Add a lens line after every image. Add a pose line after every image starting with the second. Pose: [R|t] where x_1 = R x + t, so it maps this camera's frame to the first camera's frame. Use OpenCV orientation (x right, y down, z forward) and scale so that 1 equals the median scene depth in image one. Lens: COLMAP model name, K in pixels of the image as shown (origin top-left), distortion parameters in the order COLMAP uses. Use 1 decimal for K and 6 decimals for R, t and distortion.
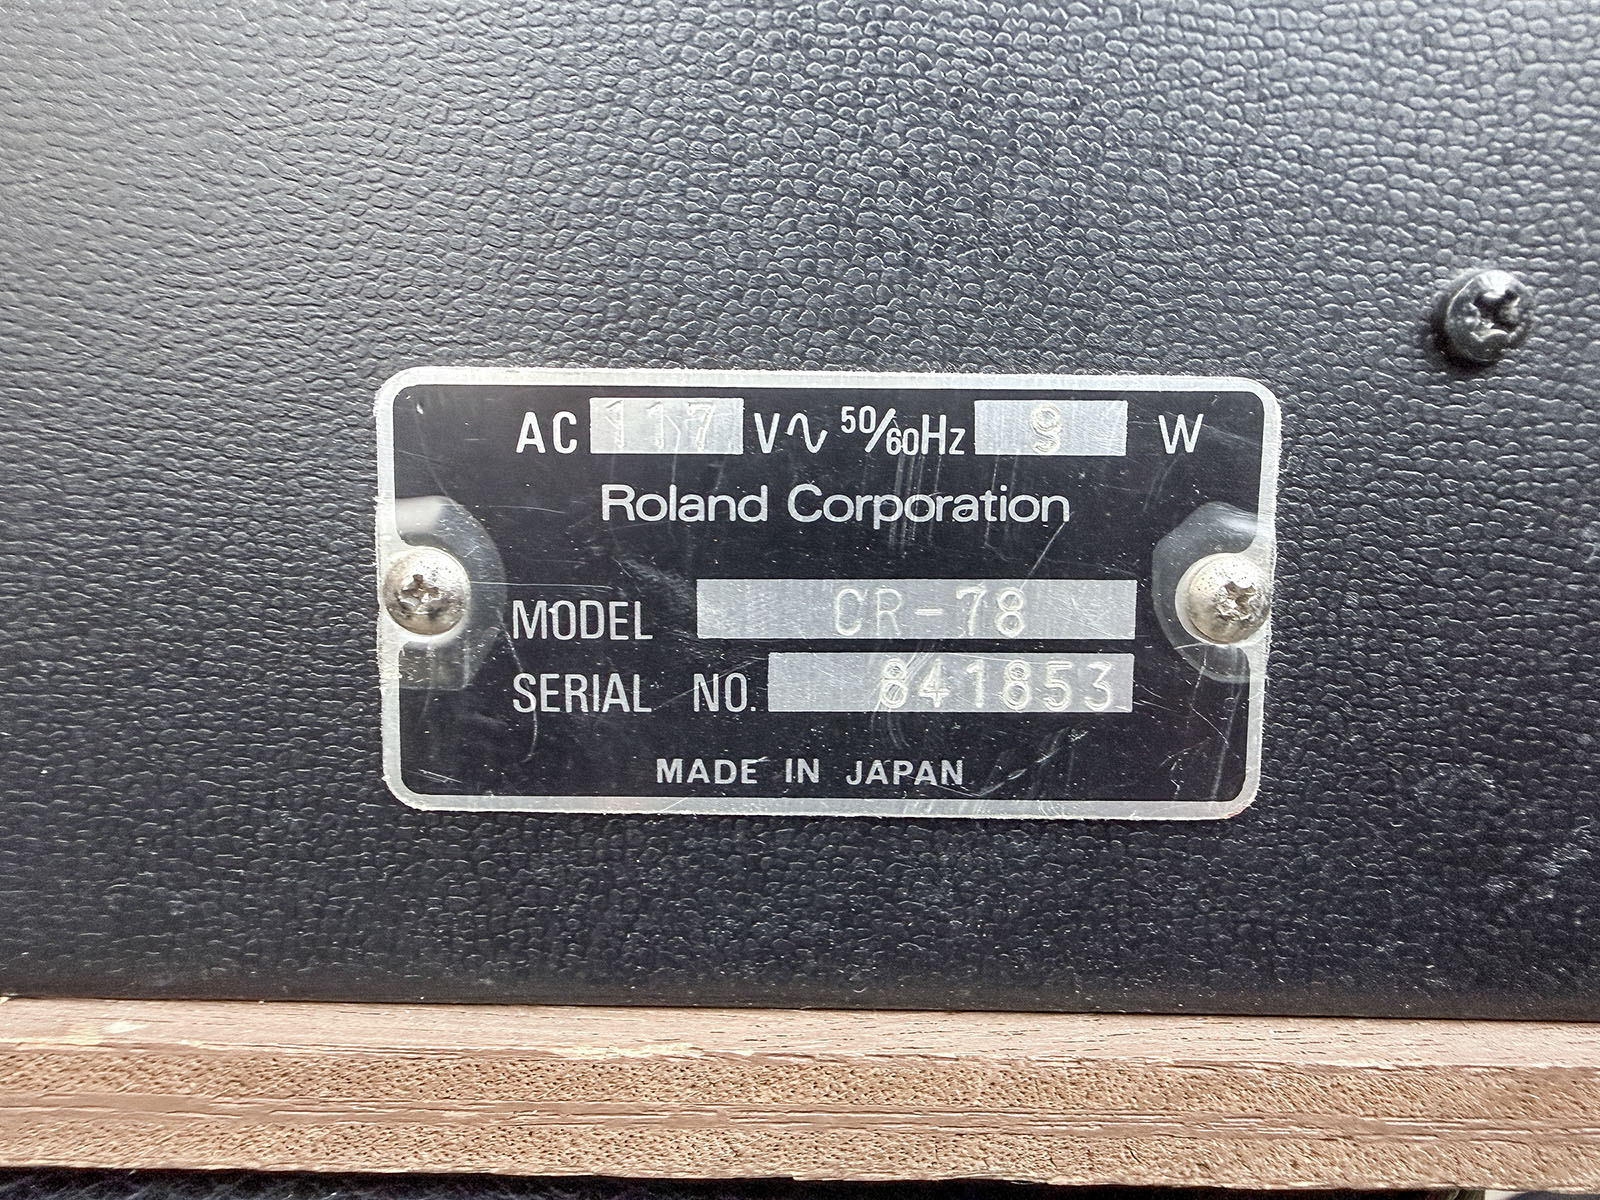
lens RADIAL K [[1122.6, 0, 803.9], [0, 1122.6, 599.8], [0, 0, 1]] dist [0.012646, -0.004207]
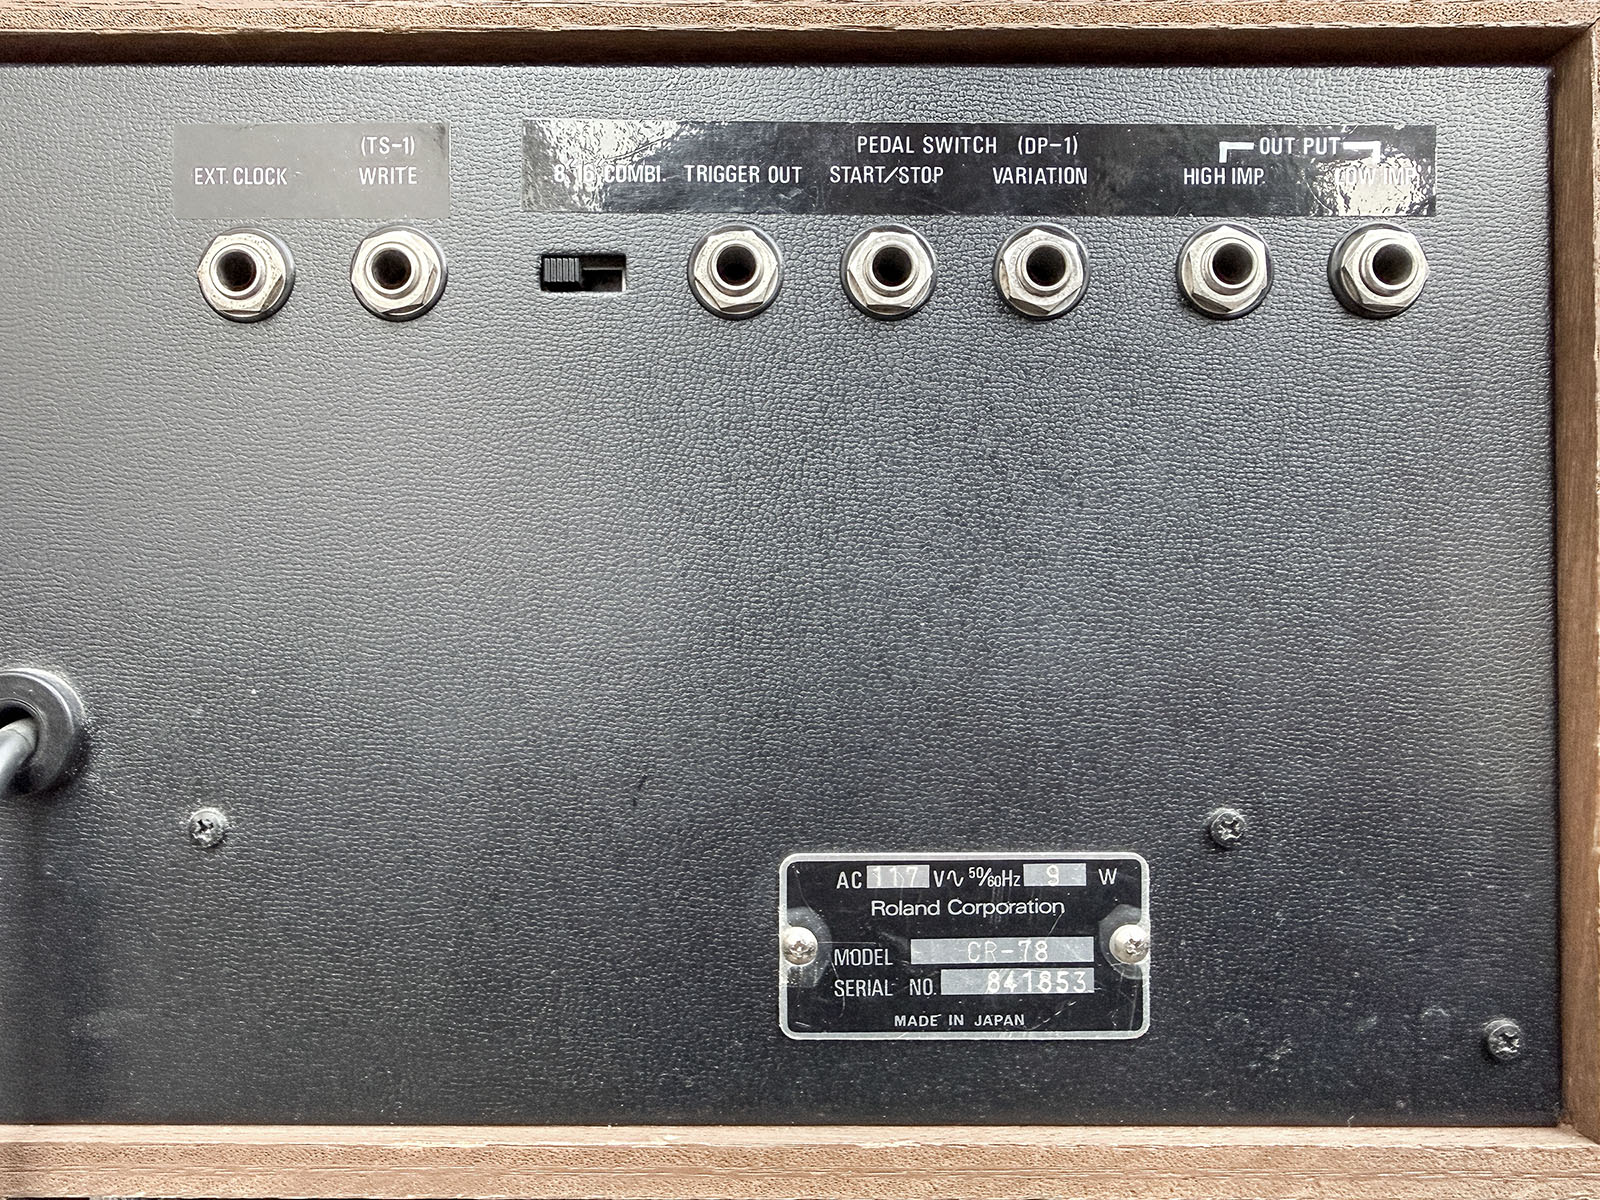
lens RADIAL K [[1122.6, 0, 797.0], [0, 1122.6, 599.4], [0, 0, 1]] dist [0.012646, -0.004207]
pose [[0.999846, -0.017403, -0.002205, -0.321936], [0.017056, 0.993831, -0.109588, -0.483466], [0.004099, 0.109534, 0.993975, -1.483229]]
